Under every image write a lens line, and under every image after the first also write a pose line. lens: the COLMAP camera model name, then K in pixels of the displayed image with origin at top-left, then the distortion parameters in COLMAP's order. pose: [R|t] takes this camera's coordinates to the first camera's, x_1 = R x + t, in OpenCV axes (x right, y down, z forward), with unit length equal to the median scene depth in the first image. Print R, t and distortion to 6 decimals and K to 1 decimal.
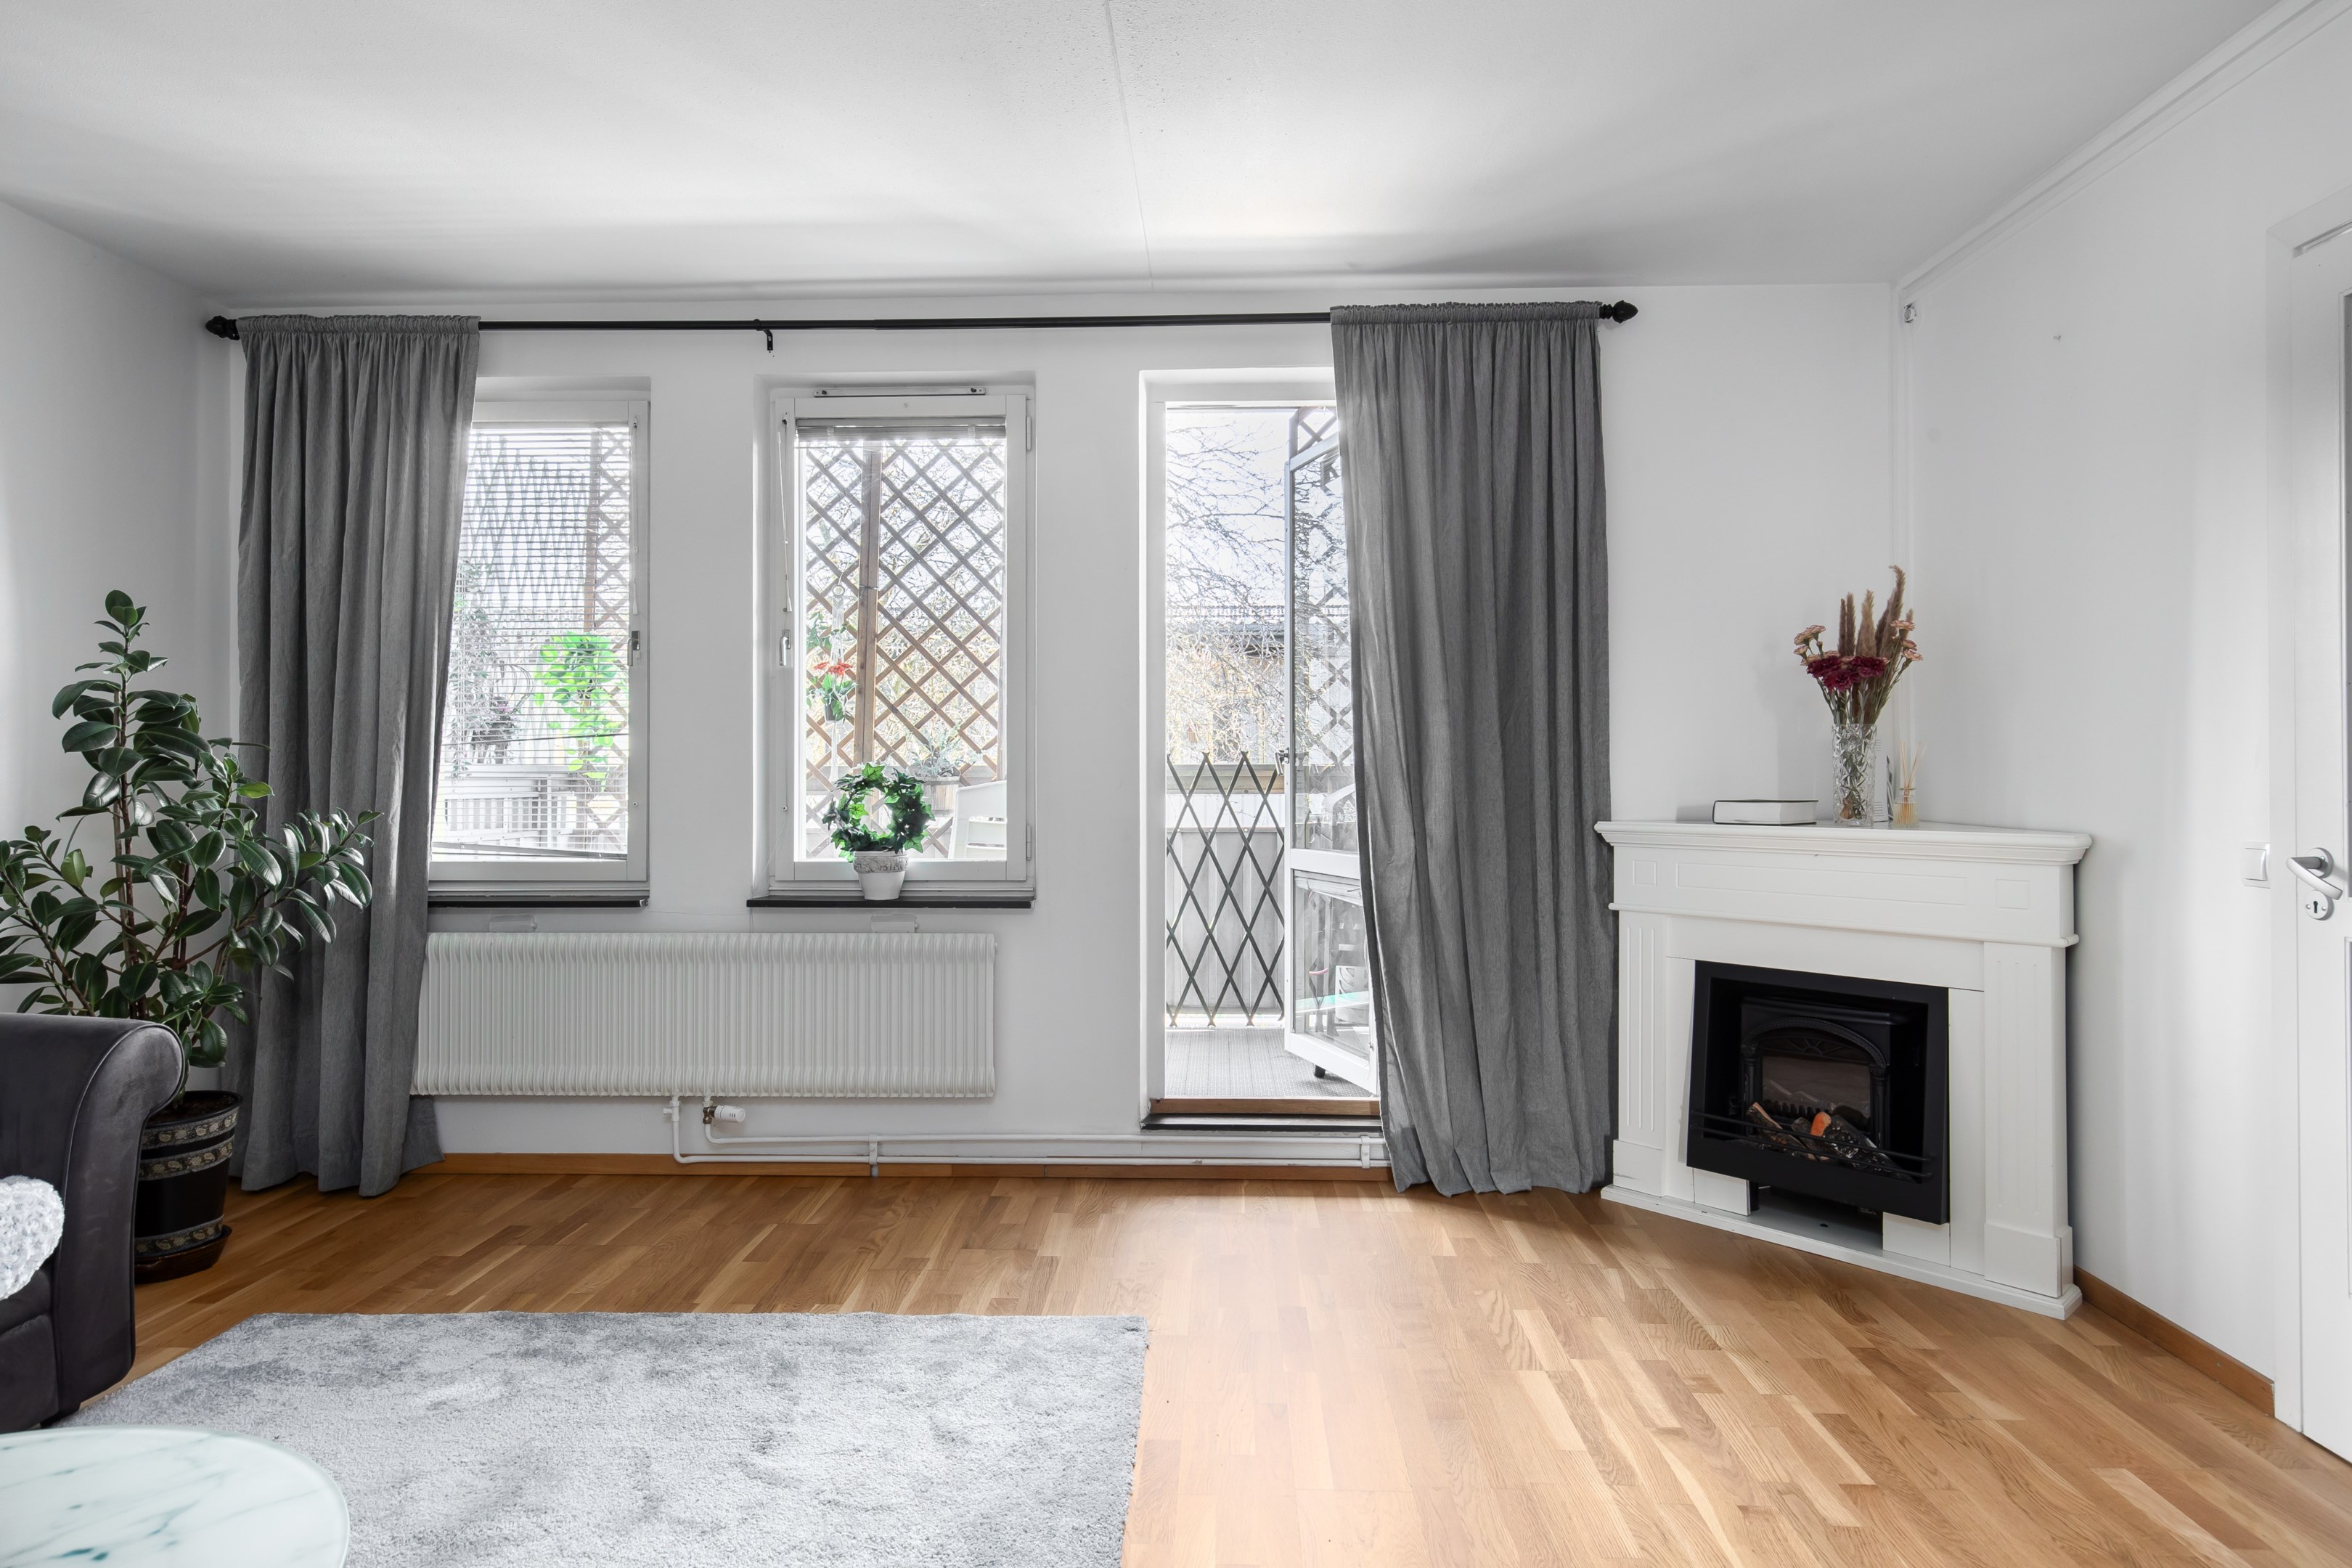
lens RADIAL K [[1310.9, 0, 1176.6], [0, 1310.9, 765.3], [0, 0, 1]] dist [0.006158, -0.000991]
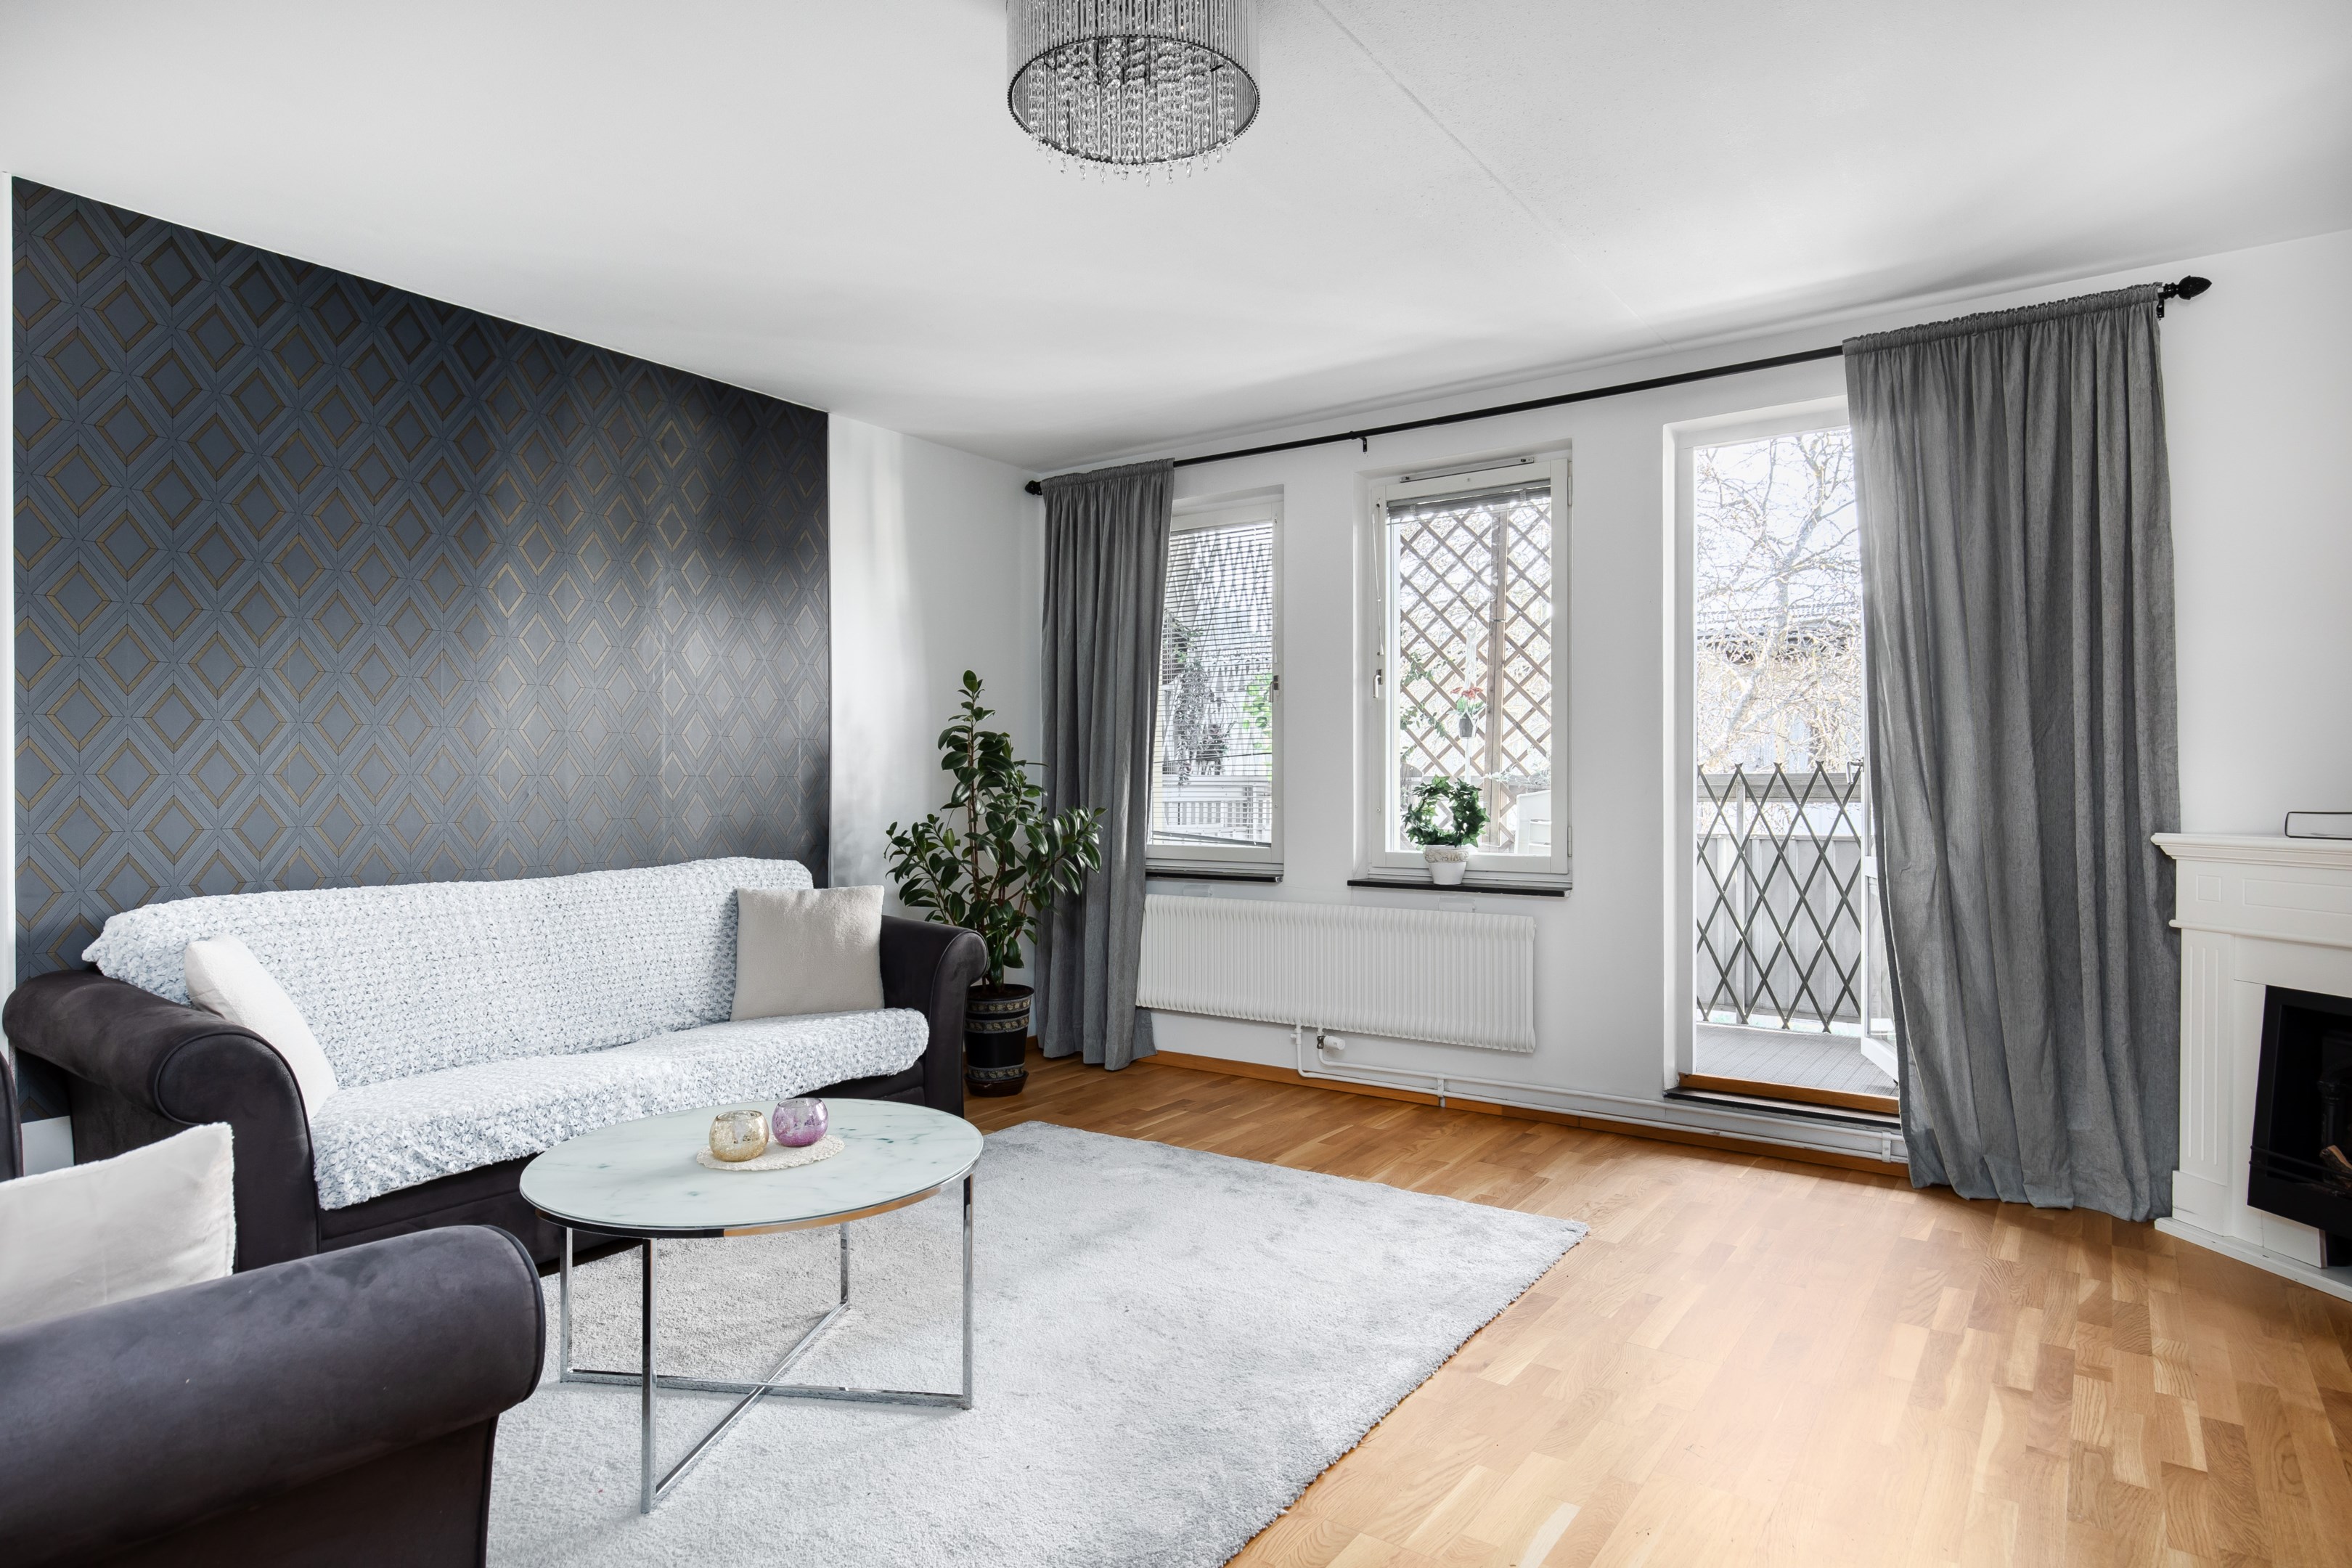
lens RADIAL K [[1303.1, 0, 1176.0], [0, 1303.1, 784.0], [0, 0, 1]] dist [0.001694, -0.000150]
pose [[0.835703, 0.000272, -0.549182, 0.247409], [0.003964, 0.999971, 0.006527, -0.001448], [0.549168, -0.007632, 0.835677, -0.174704]]
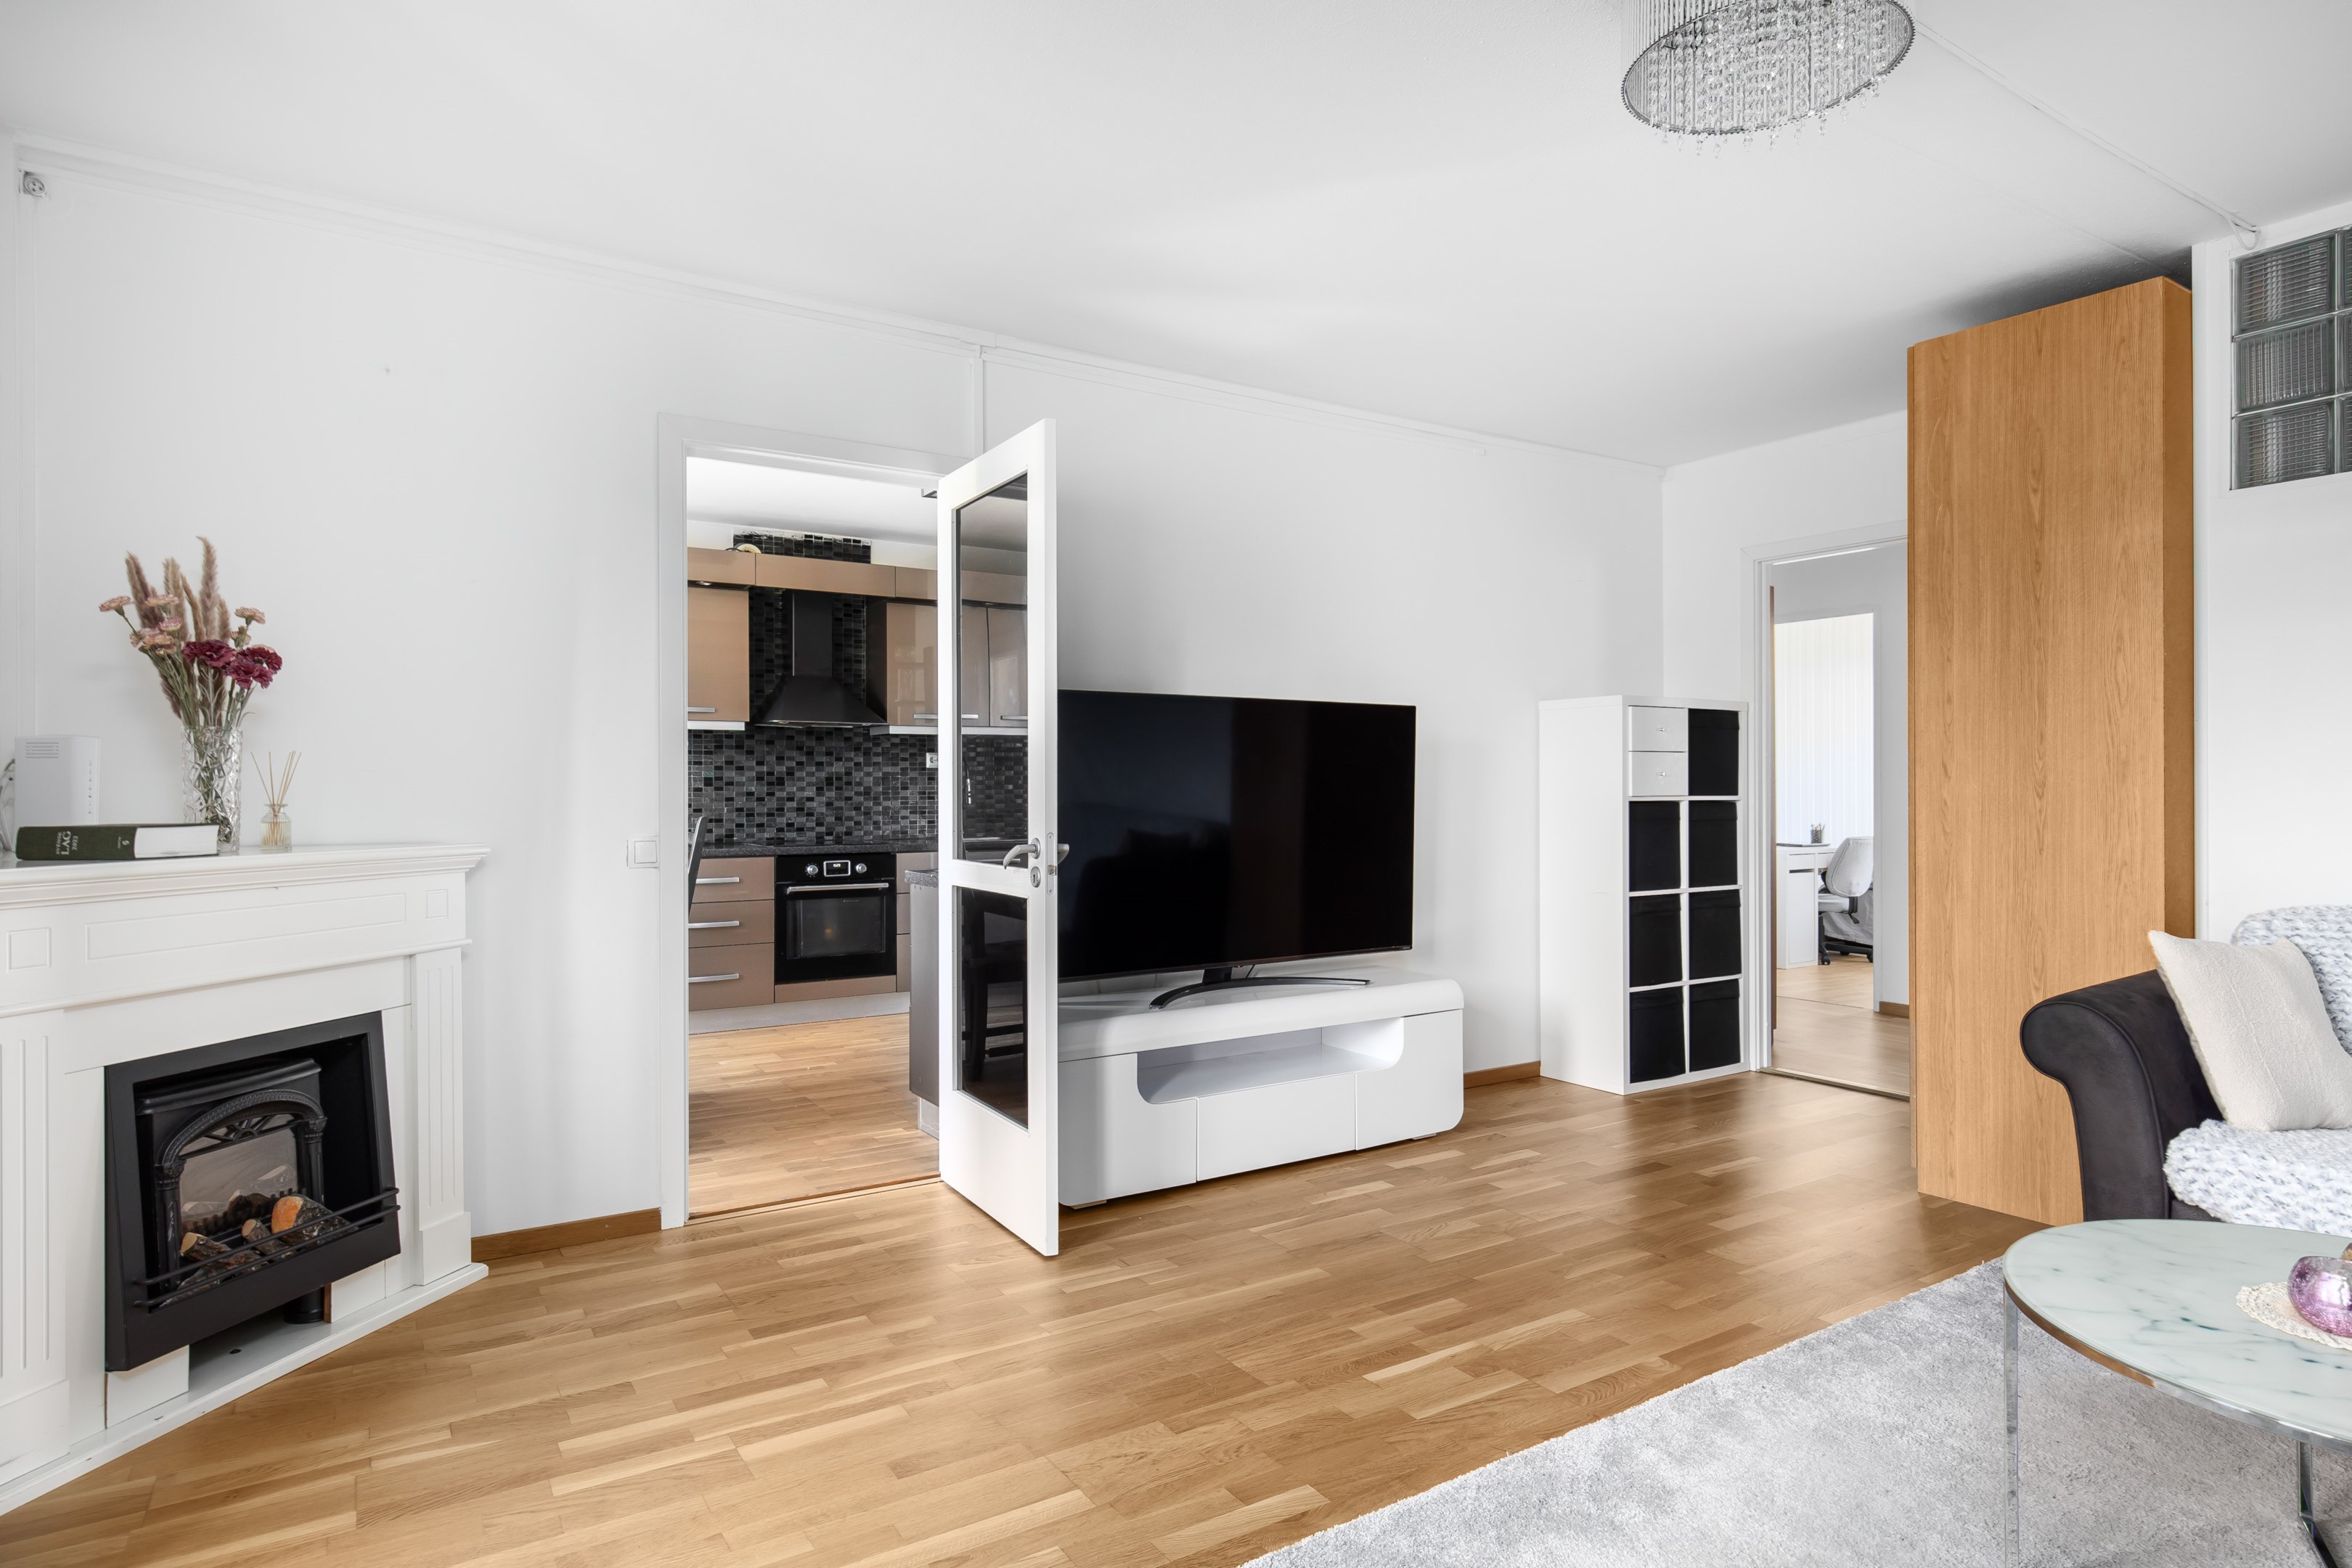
lens RADIAL K [[1303.1, 0, 1176.0], [0, 1303.1, 784.0], [0, 0, 1]] dist [0.001694, -0.000150]
pose [[-0.568847, 0.006220, 0.822420, -0.444587], [-0.000831, 0.999967, -0.008138, 0.008049], [-0.822443, -0.005312, -0.568823, 0.887091]]
